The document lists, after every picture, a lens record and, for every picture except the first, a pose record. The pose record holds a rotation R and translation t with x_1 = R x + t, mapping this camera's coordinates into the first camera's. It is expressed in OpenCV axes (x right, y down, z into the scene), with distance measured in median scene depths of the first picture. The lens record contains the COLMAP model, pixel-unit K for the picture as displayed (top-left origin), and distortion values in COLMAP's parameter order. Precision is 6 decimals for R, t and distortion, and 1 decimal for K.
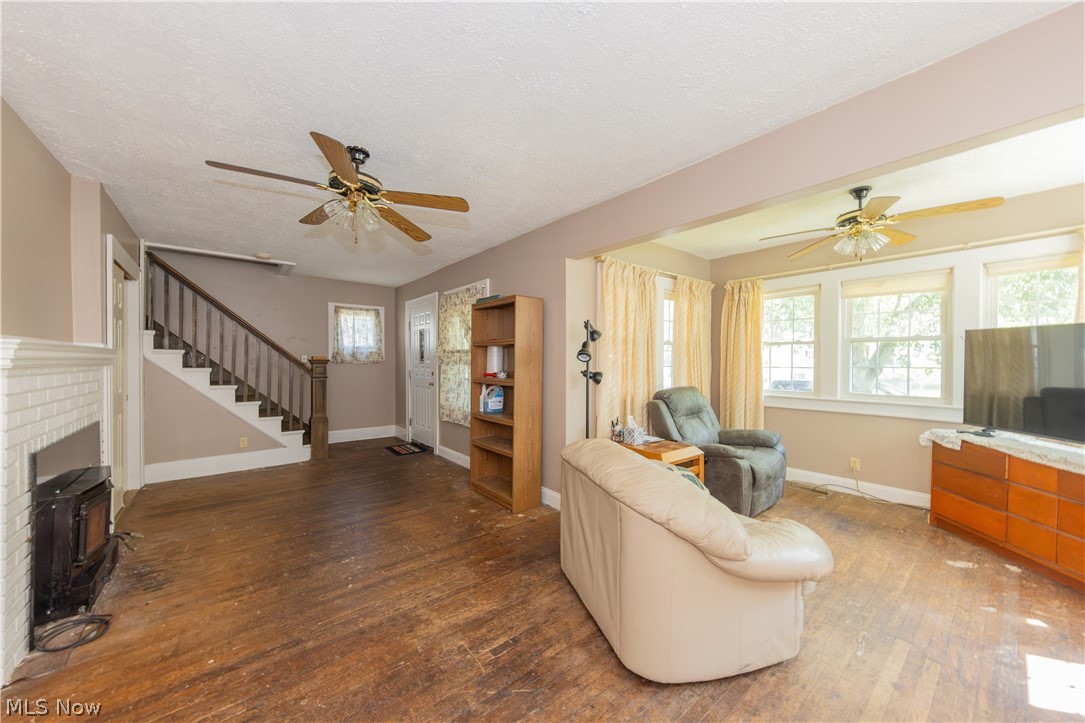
lens RADIAL K [[400.9, 0, 547.9], [0, 400.9, 363.0], [0, 0, 1]] dist [0.010381, -0.000330]
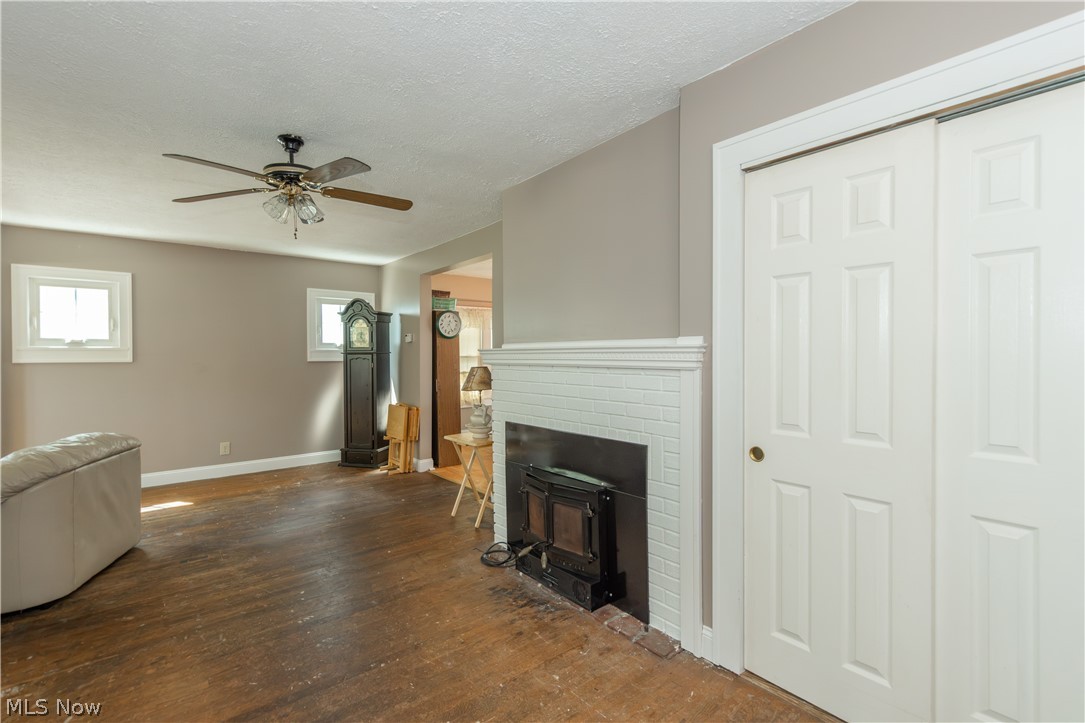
lens RADIAL K [[490.5, 0, 545.2], [0, 490.5, 356.4], [0, 0, 1]] dist [-0.000948, -0.000632]
pose [[-0.999916, 0.004358, -0.012188, -0.992979], [0.004202, 0.999909, 0.012805, -0.034313], [0.012243, 0.012753, -0.999844, 2.036351]]
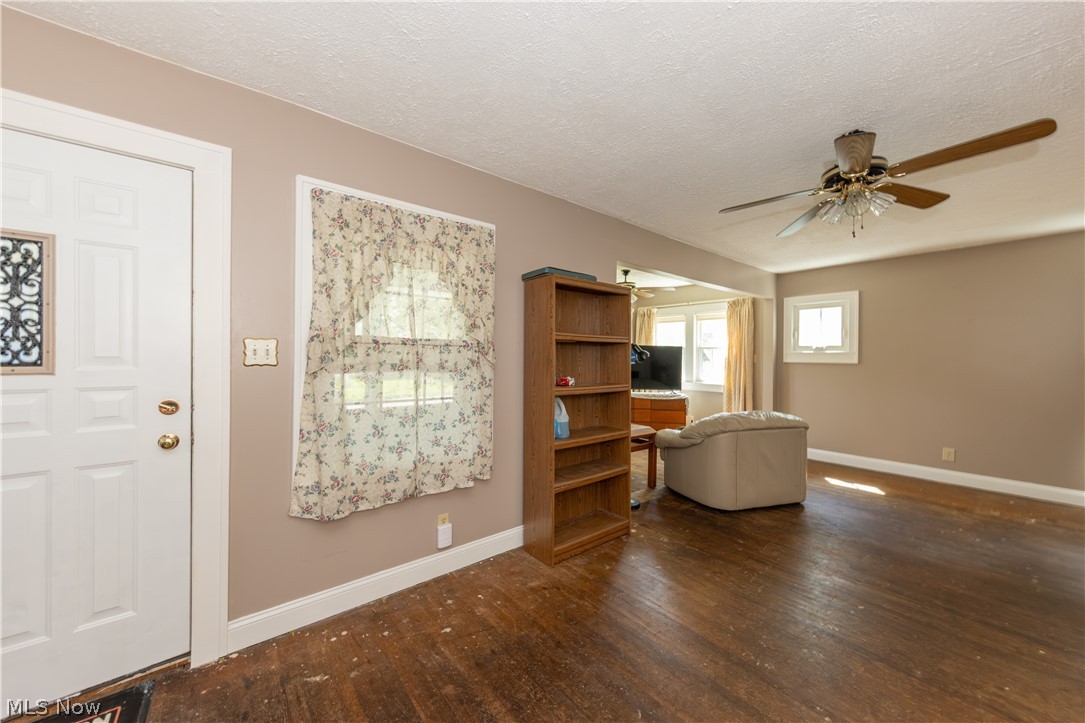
lens RADIAL K [[400.9, 0, 546.0], [0, 400.9, 358.4], [0, 0, 1]] dist [0.010381, -0.000330]
pose [[-0.023634, -0.004918, 0.999709, -1.304694], [-0.001231, 0.999987, 0.004890, -0.026071], [-0.999720, -0.001115, -0.023640, 1.624410]]
